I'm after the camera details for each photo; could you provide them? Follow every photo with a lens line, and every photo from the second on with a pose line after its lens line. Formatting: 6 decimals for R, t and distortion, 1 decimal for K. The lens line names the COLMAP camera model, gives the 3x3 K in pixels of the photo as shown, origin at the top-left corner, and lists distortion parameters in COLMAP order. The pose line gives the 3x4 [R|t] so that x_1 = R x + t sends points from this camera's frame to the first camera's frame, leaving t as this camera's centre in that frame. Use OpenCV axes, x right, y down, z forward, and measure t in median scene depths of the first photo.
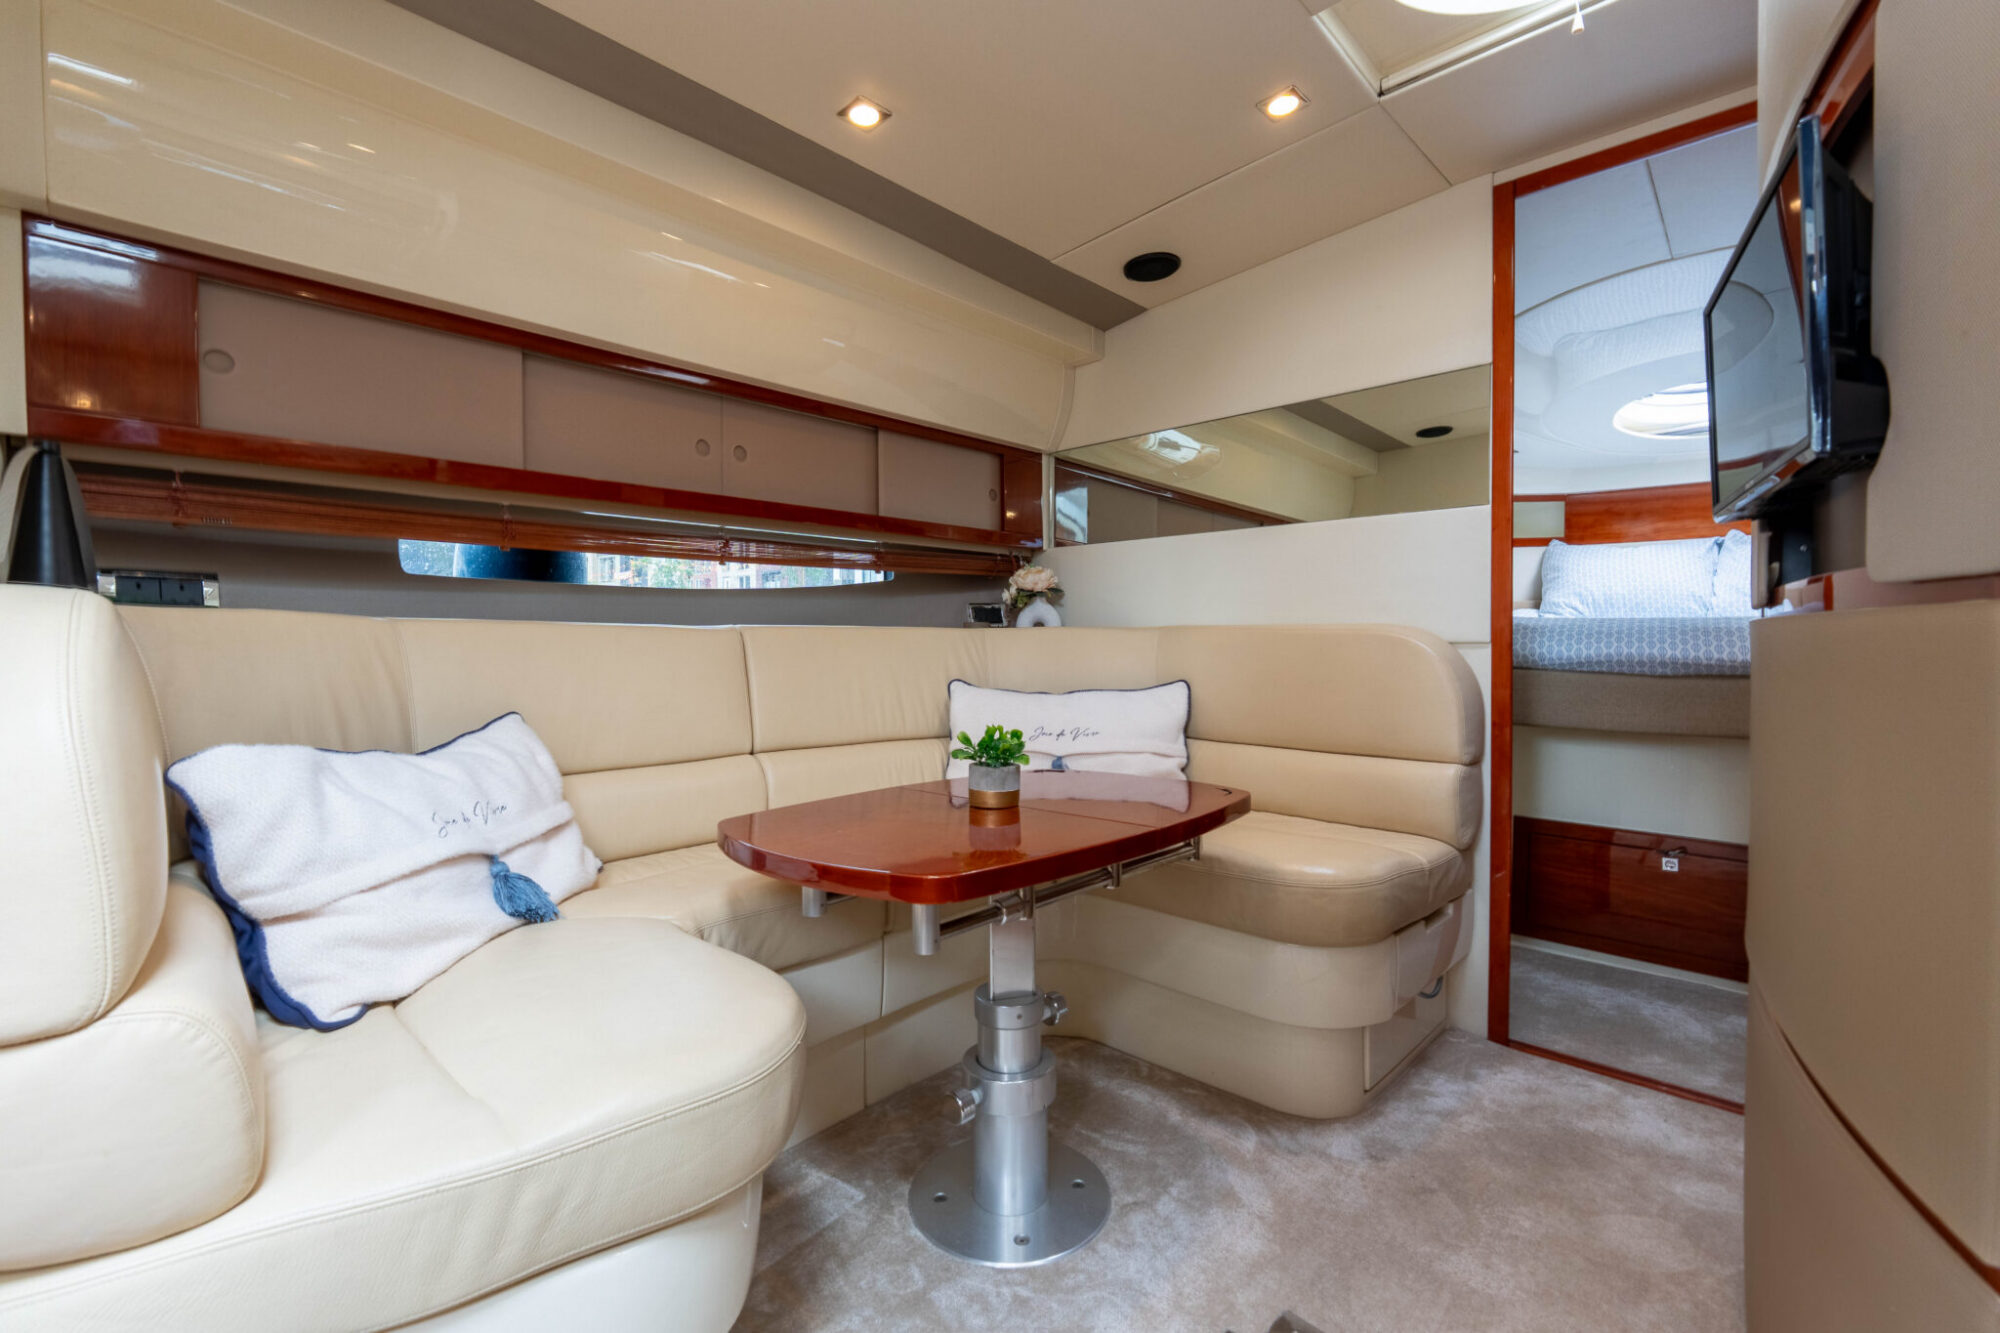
lens RADIAL K [[839.0, 0, 1005.7], [0, 839.0, 672.1], [0, 0, 1]] dist [-0.004879, -0.000492]
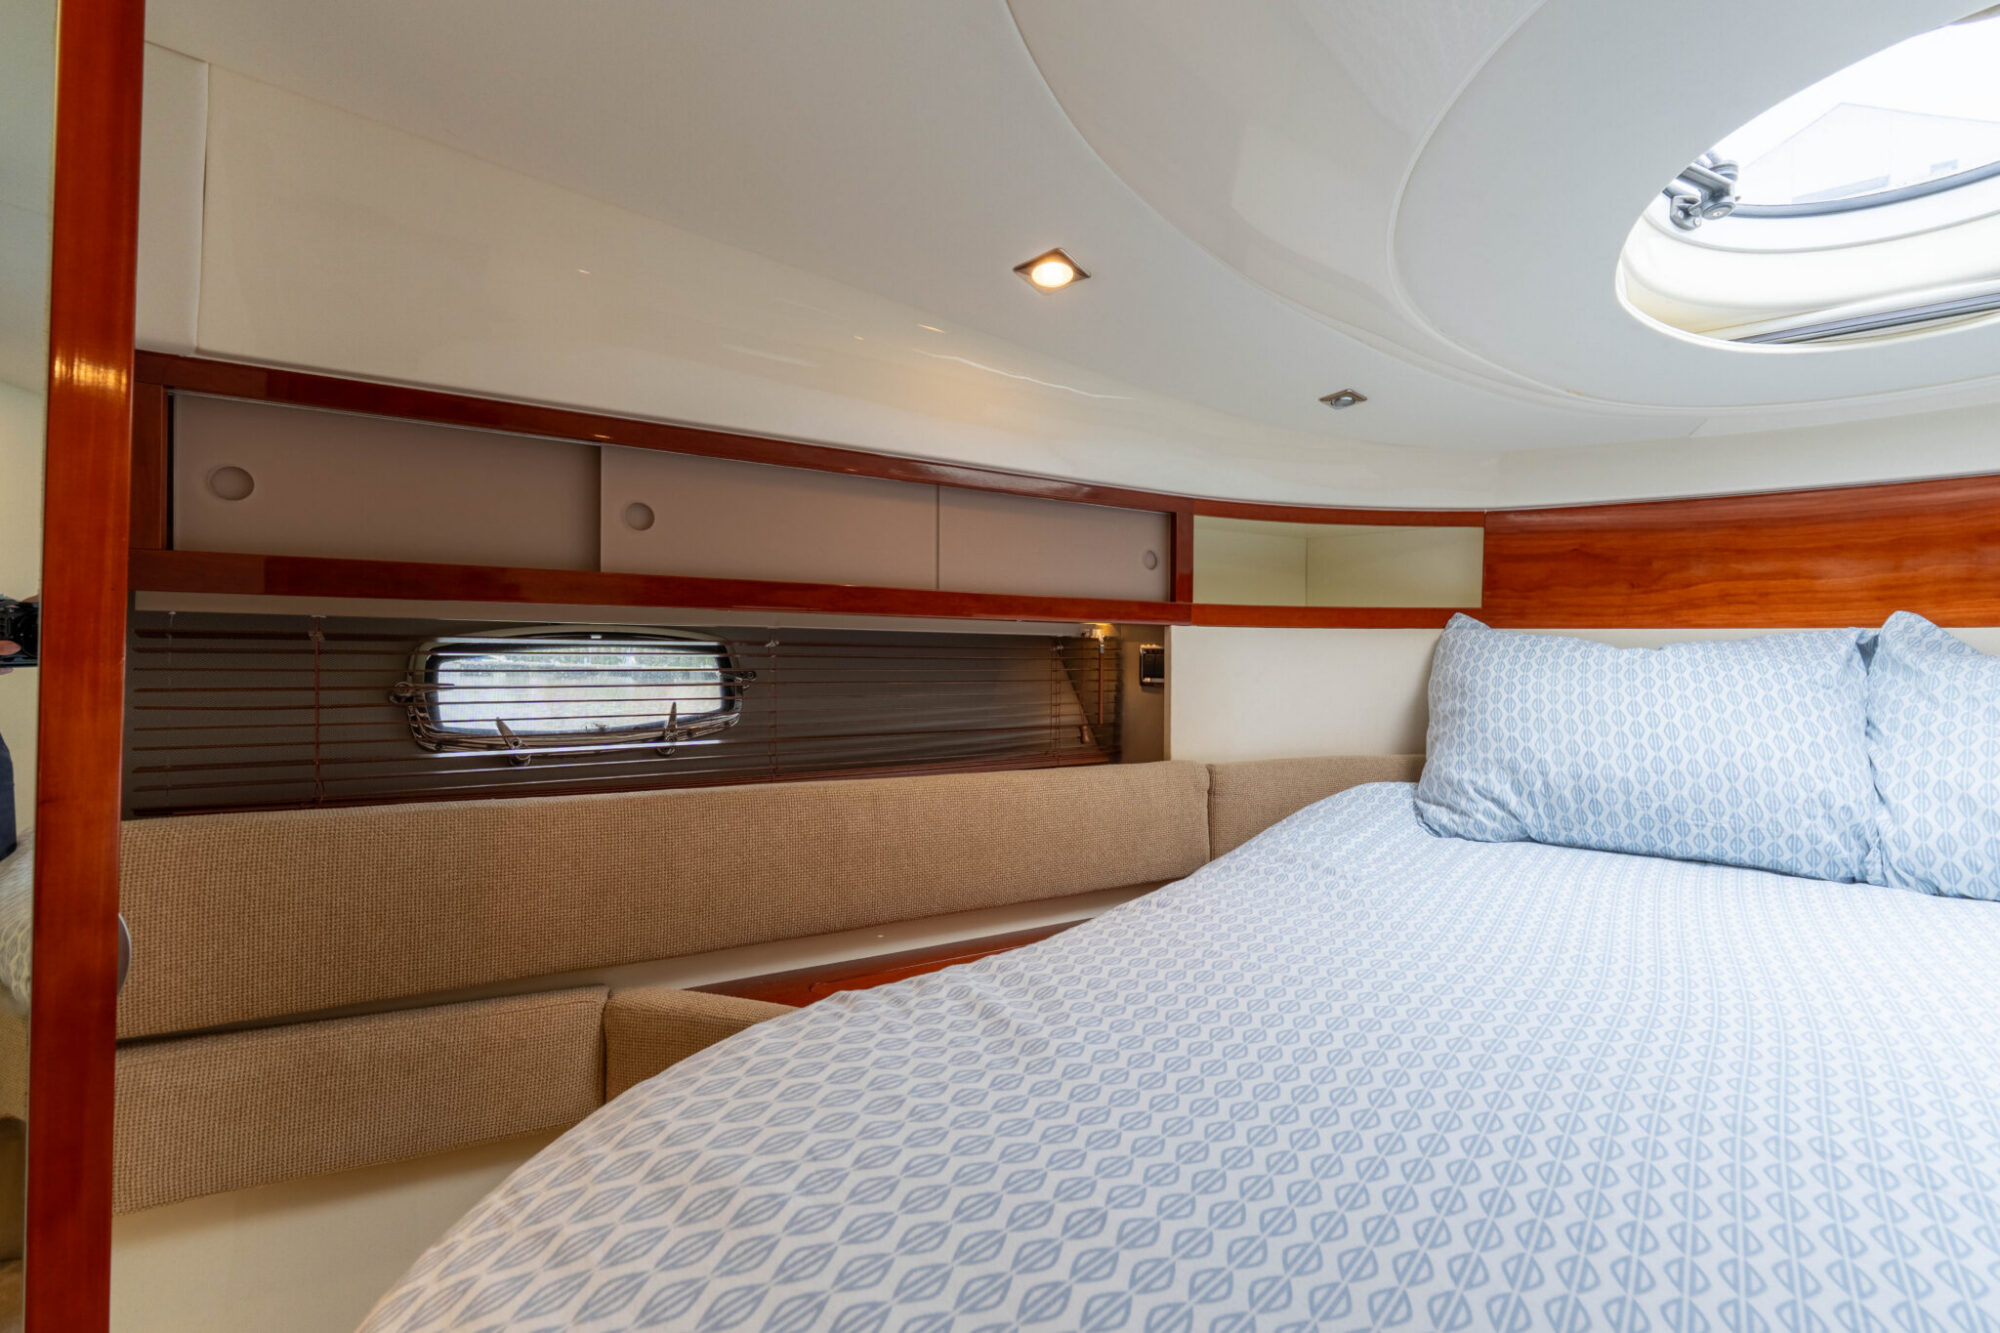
lens RADIAL K [[839.0, 0, 1004.2], [0, 839.0, 666.1], [0, 0, 1]] dist [-0.004879, -0.000492]
pose [[0.999056, 0.017536, 0.039748, 0.419758], [-0.016590, 0.999574, -0.024018, -0.121825], [-0.040152, 0.023336, 0.998921, 0.599711]]
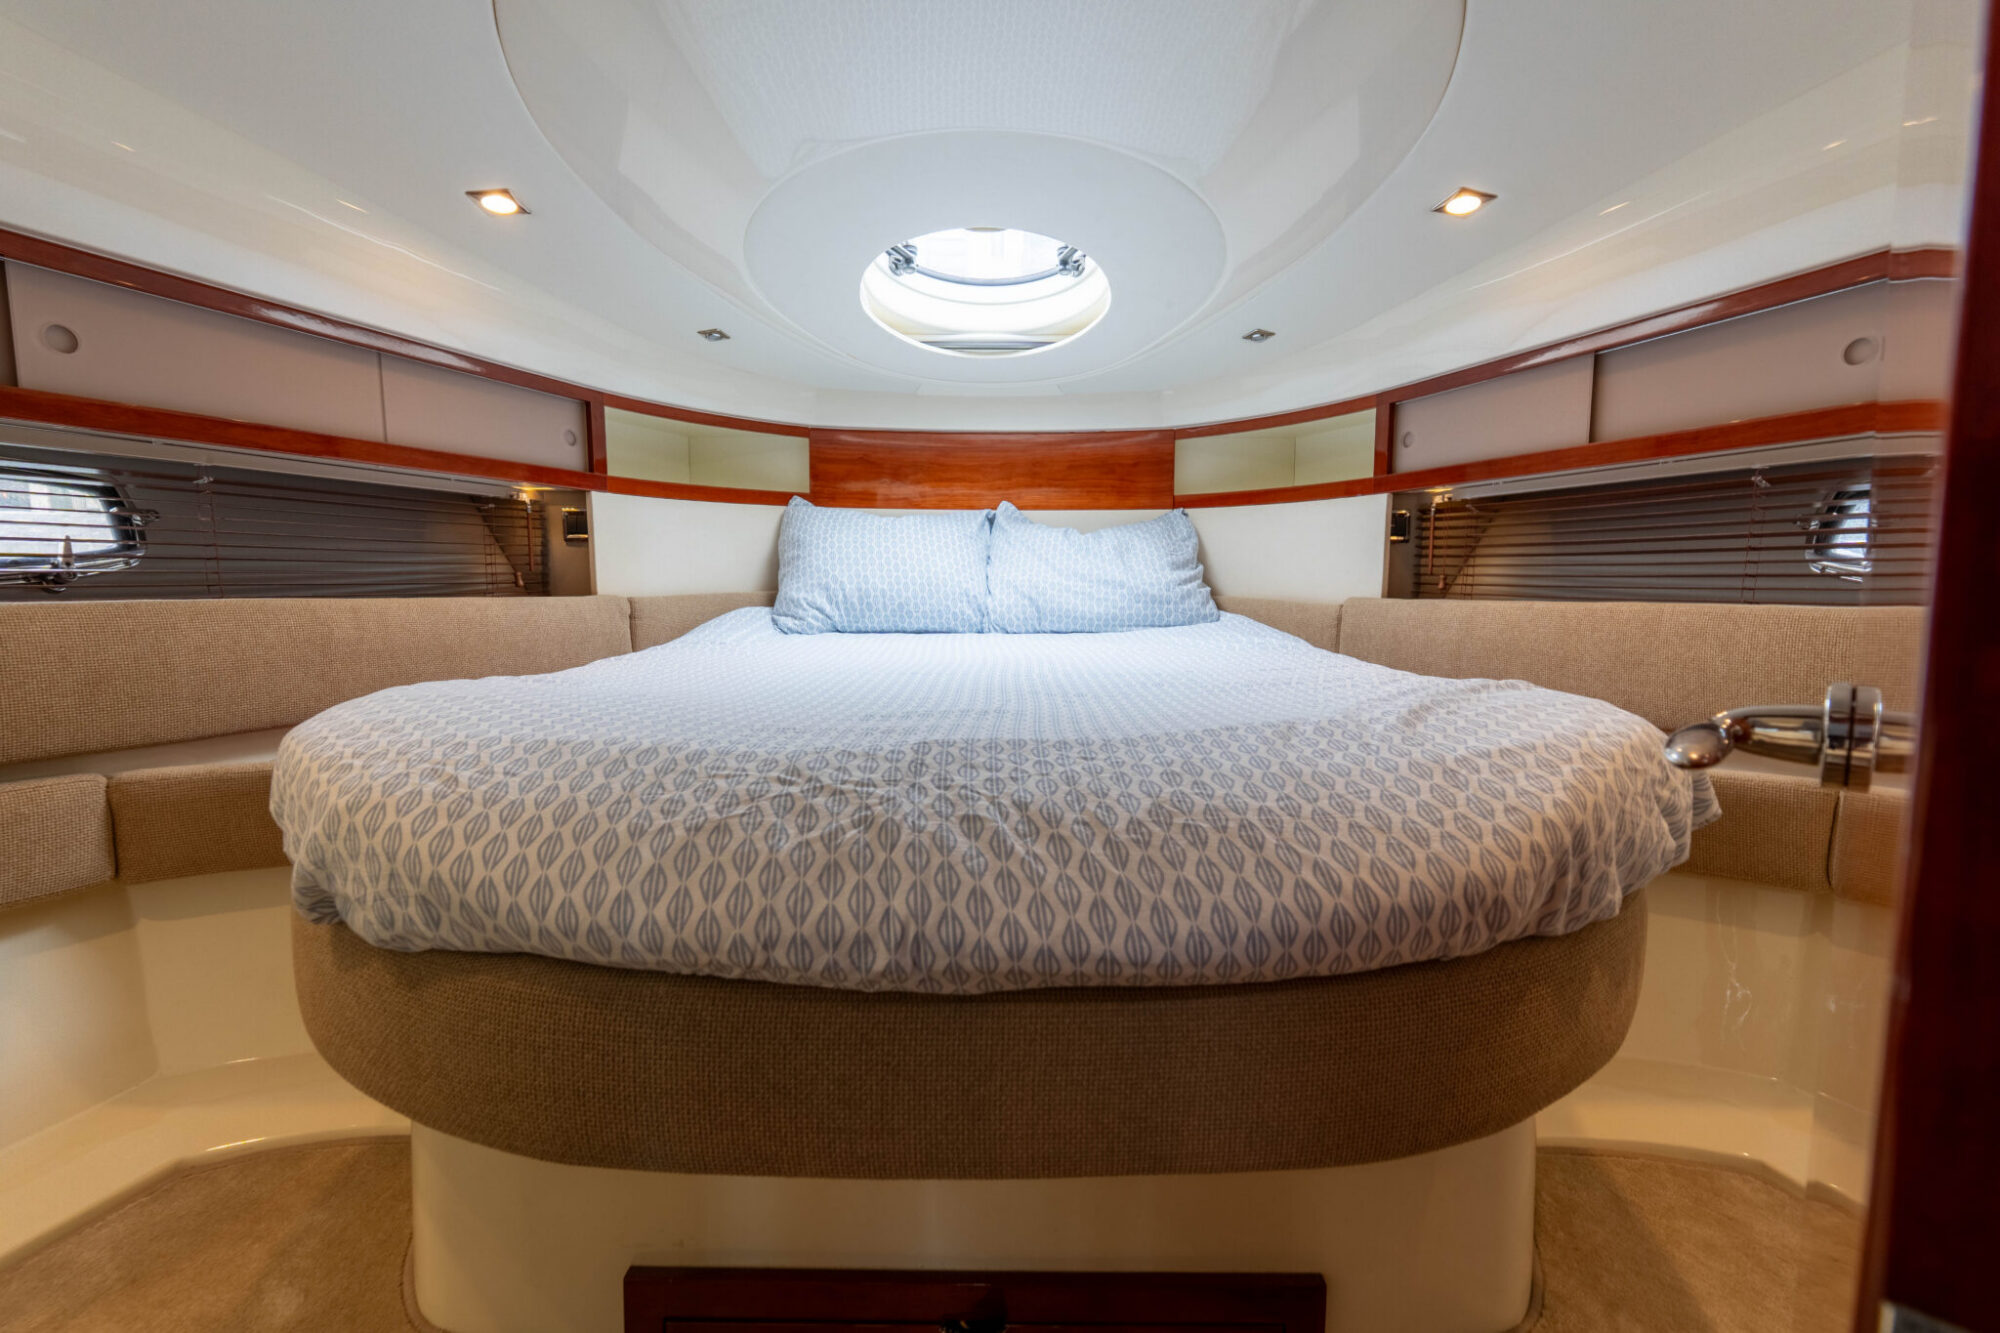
lens RADIAL K [[839.0, 0, 997.9], [0, 839.0, 664.7], [0, 0, 1]] dist [-0.004879, -0.000492]
pose [[0.731456, -0.061891, 0.679074, 0.335761], [0.017518, 0.997249, 0.072020, -0.075323], [-0.681664, -0.040783, 0.730528, 0.432801]]
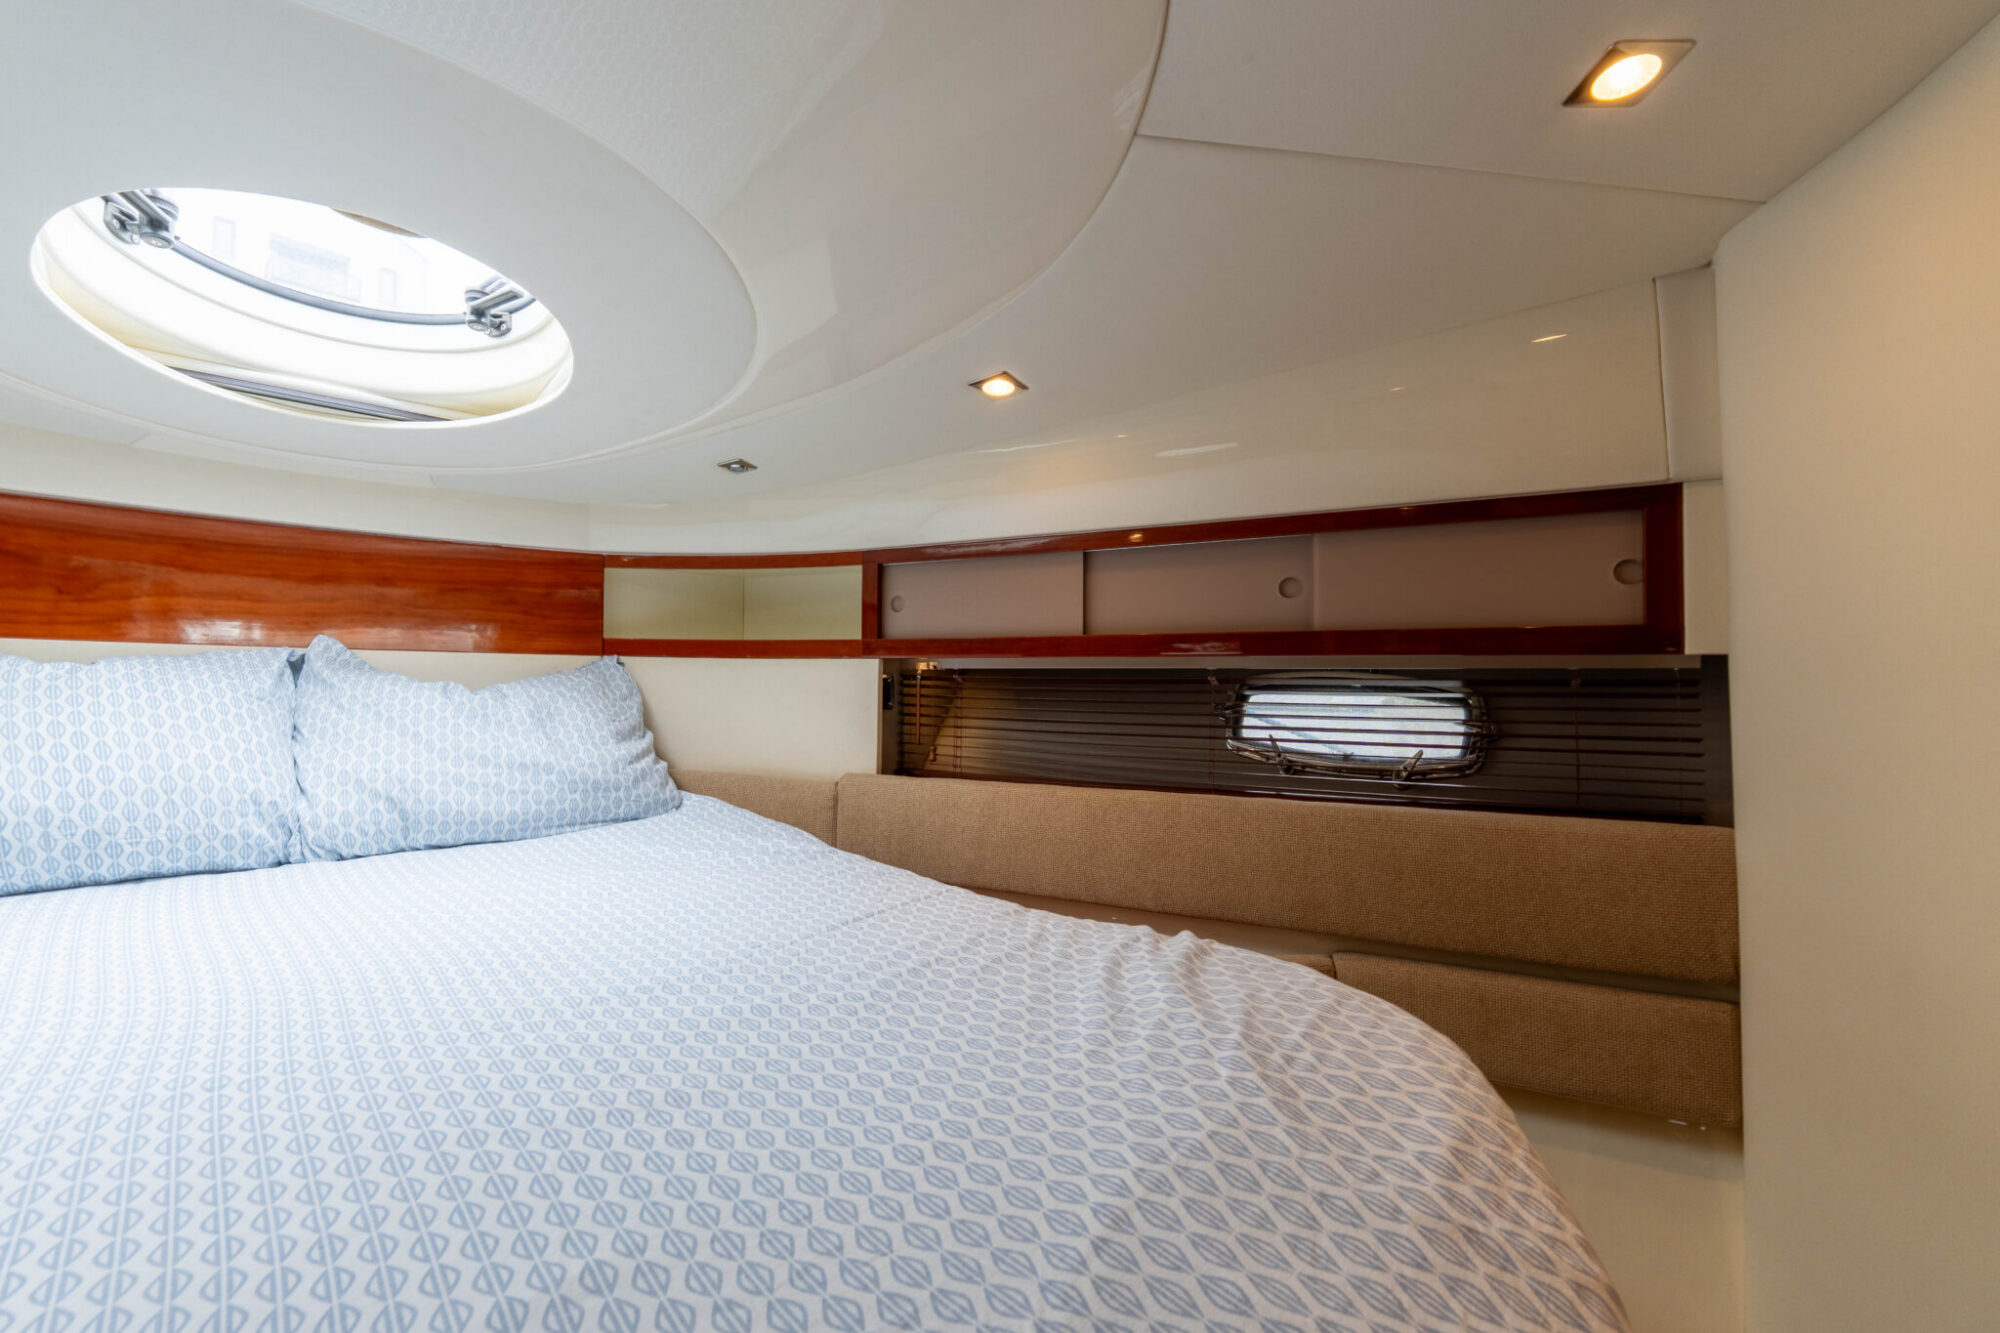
lens RADIAL K [[839.0, 0, 994.6], [0, 839.0, 661.8], [0, 0, 1]] dist [-0.004879, -0.000492]
pose [[0.058359, 0.031140, 0.997810, 0.401244], [0.026872, 0.999102, -0.032752, -0.122394], [-0.997934, 0.028725, 0.057470, 0.563968]]
